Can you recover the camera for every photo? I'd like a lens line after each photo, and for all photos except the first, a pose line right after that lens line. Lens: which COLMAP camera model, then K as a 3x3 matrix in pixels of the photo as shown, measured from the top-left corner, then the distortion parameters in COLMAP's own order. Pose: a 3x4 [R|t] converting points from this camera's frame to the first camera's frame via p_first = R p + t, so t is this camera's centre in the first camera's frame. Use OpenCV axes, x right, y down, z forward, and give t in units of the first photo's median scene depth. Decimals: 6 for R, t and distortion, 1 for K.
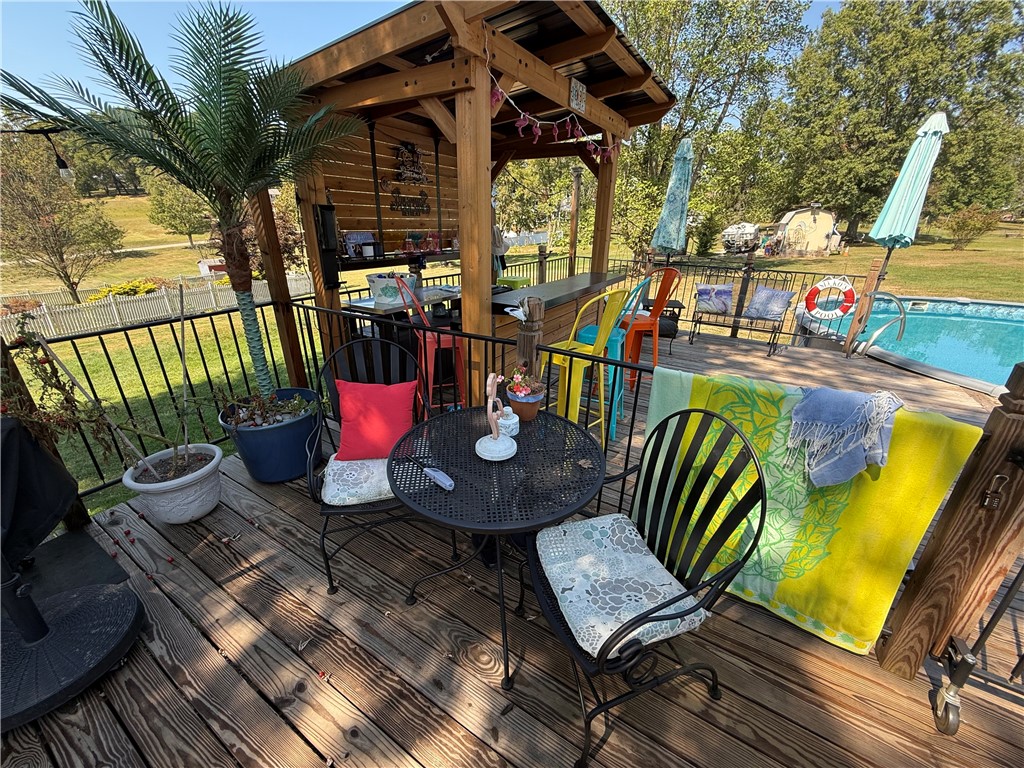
lens RADIAL K [[407.7, 0, 509.2], [0, 407.7, 383.1], [0, 0, 1]] dist [0.000324, -0.000301]
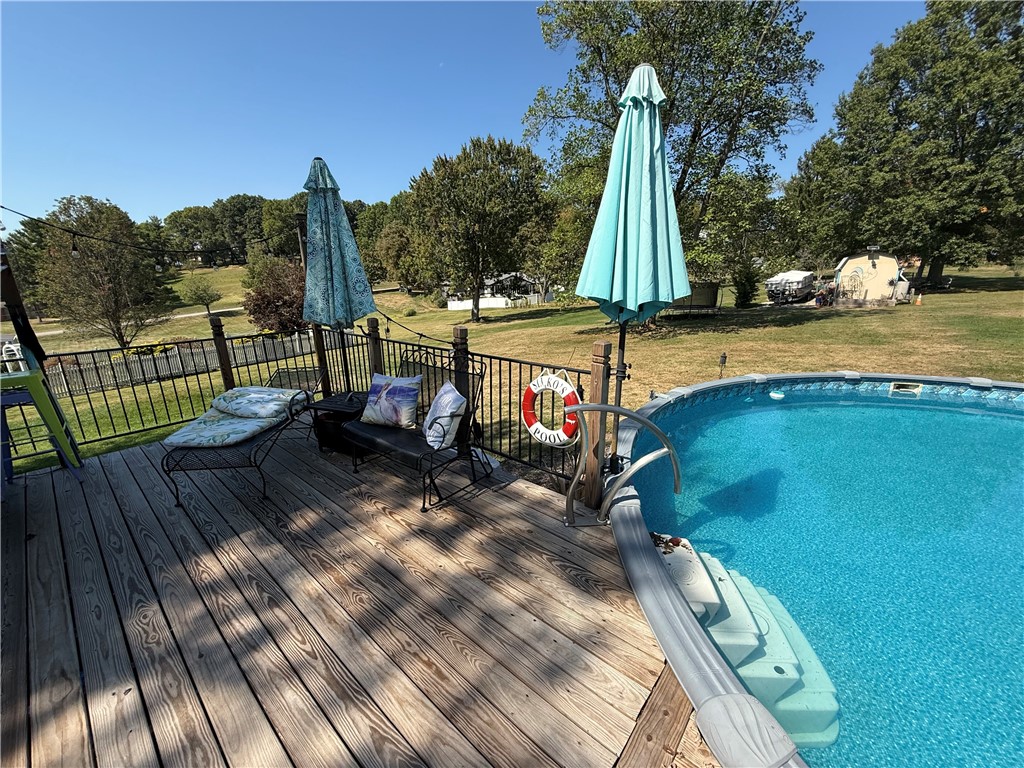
lens RADIAL K [[407.7, 0, 509.2], [0, 407.7, 383.1], [0, 0, 1]] dist [0.000324, -0.000301]
pose [[0.987056, 0.011258, -0.159977, 1.420758], [-0.030699, 0.992350, -0.119576, -0.299180], [0.157407, 0.122939, 0.979851, 0.759643]]
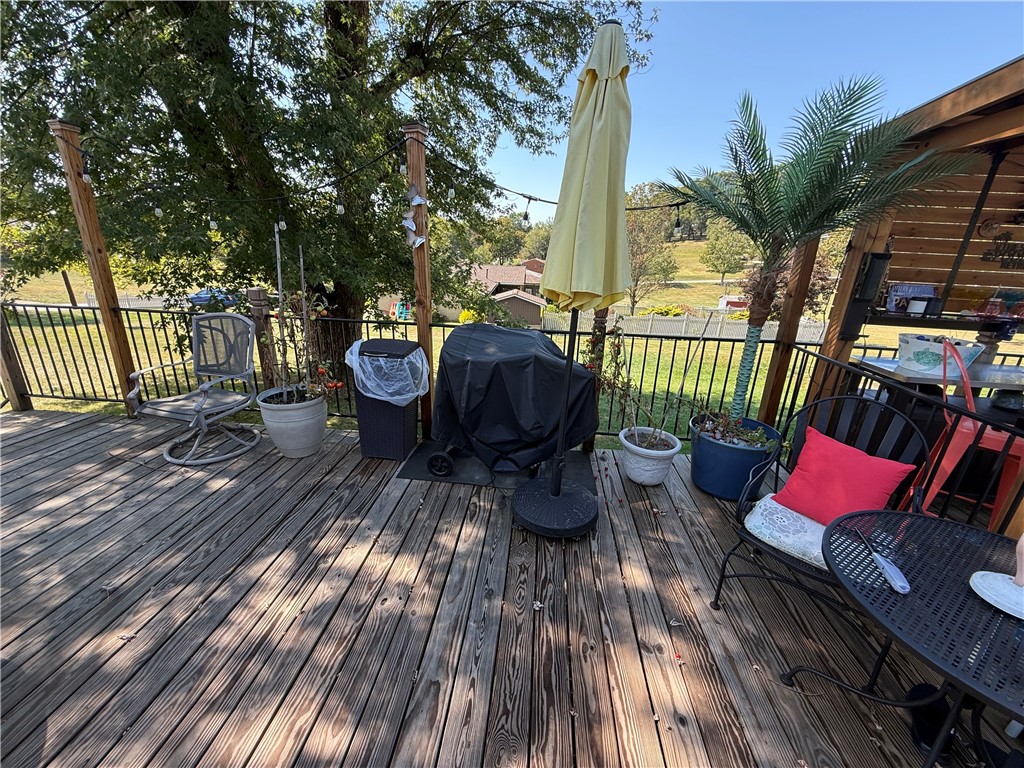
lens RADIAL K [[407.7, 0, 509.2], [0, 407.7, 383.1], [0, 0, 1]] dist [0.000324, -0.000301]
pose [[0.447409, 0.288003, -0.846687, 0.033175], [-0.365306, 0.923000, 0.120925, 0.024929], [0.816319, 0.255197, 0.518168, -0.075894]]
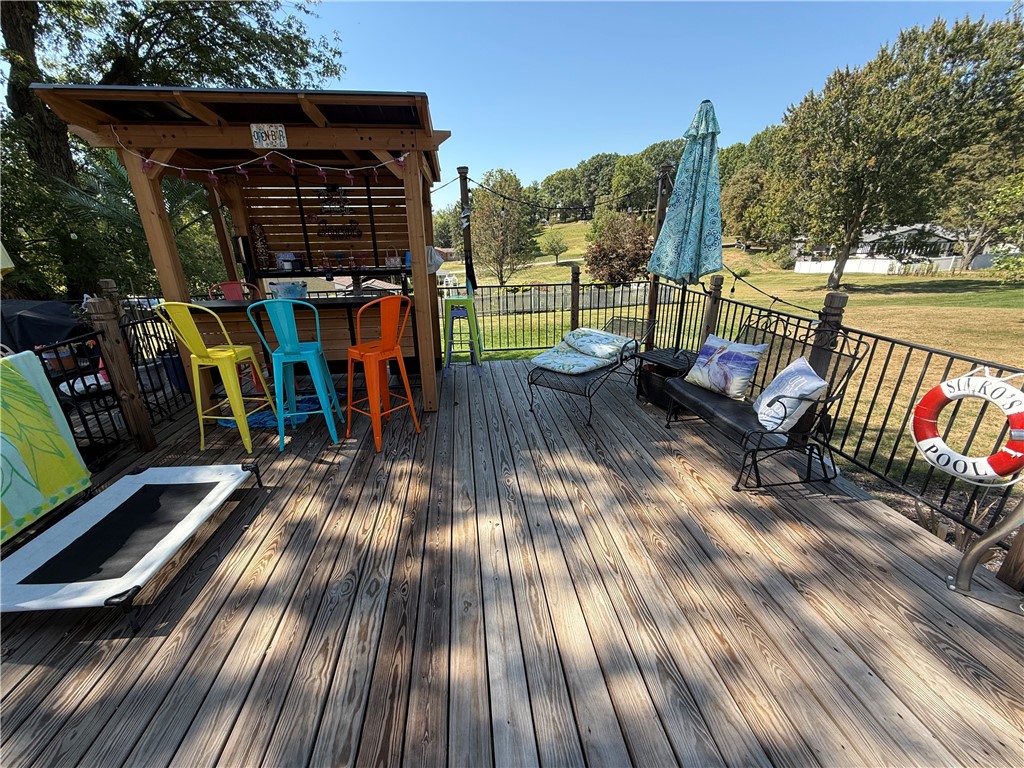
lens RADIAL K [[407.7, 0, 509.2], [0, 407.7, 383.1], [0, 0, 1]] dist [0.000324, -0.000301]
pose [[0.623130, 0.244054, -0.743066, 1.370597], [-0.267608, 0.959255, 0.090646, -0.280947], [0.734912, 0.142366, 0.663051, 0.718911]]
